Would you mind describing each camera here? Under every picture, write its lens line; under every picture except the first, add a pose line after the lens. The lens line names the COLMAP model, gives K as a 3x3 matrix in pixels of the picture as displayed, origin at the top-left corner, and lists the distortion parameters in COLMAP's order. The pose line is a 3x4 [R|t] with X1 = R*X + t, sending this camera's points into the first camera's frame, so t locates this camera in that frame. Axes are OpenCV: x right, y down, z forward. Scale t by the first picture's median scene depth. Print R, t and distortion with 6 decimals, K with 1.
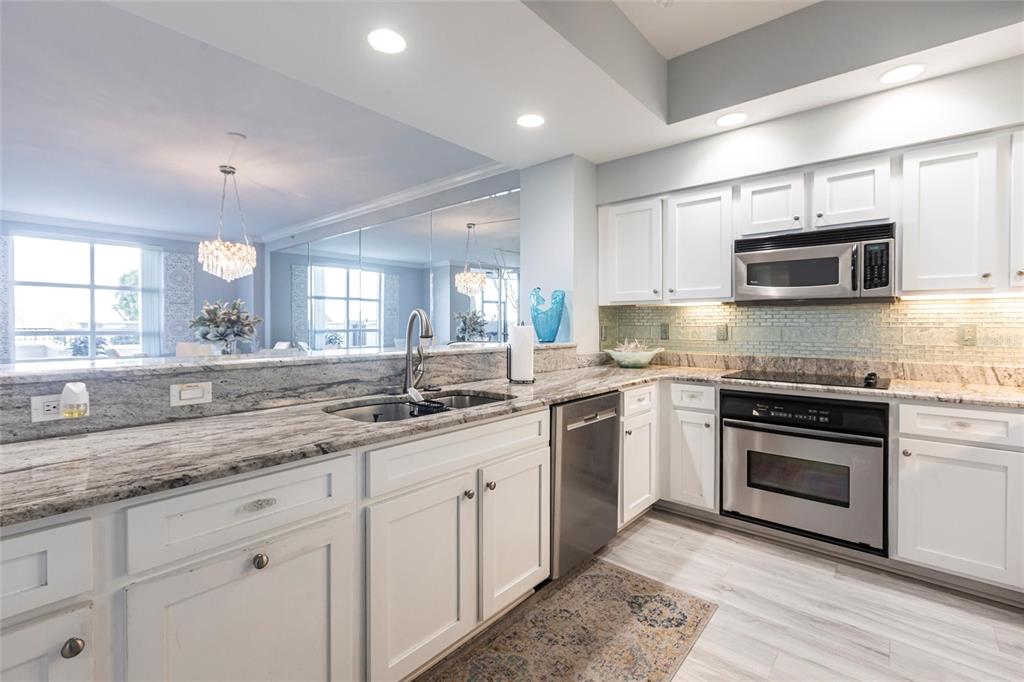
lens RADIAL K [[455.3, 0, 509.0], [0, 455.3, 335.4], [0, 0, 1]] dist [-0.000451, -0.000374]
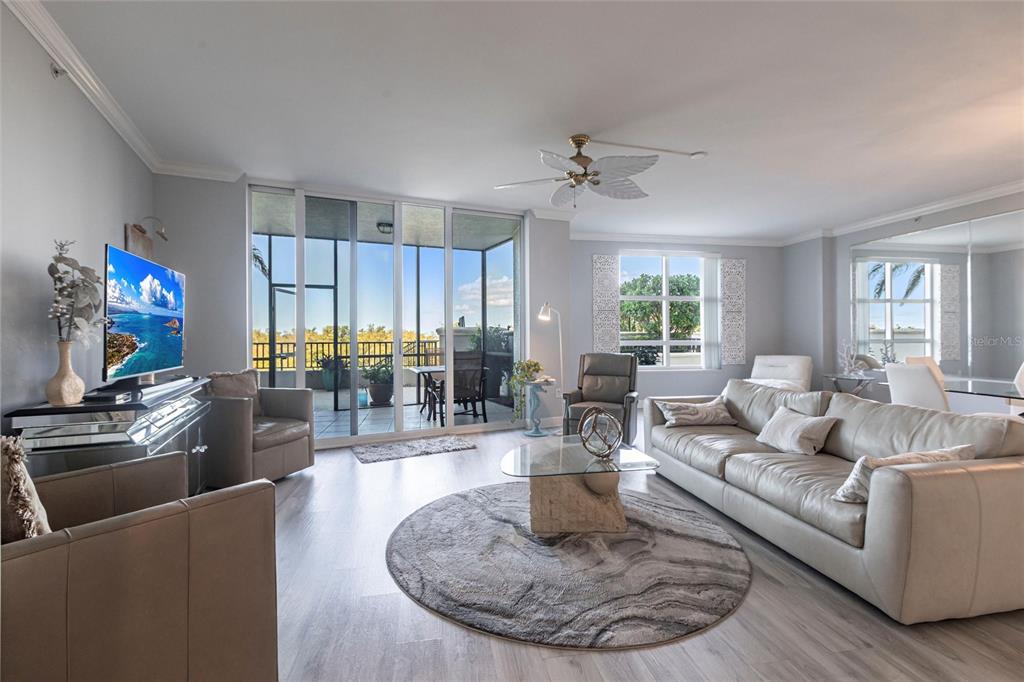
lens RADIAL K [[455.3, 0, 509.0], [0, 455.3, 335.4], [0, 0, 1]] dist [-0.000451, -0.000374]
pose [[0.777837, -0.004786, -0.628448, -1.683420], [-0.008567, 0.999797, -0.018217, -0.003039], [0.628407, 0.019554, 0.777639, -0.076658]]
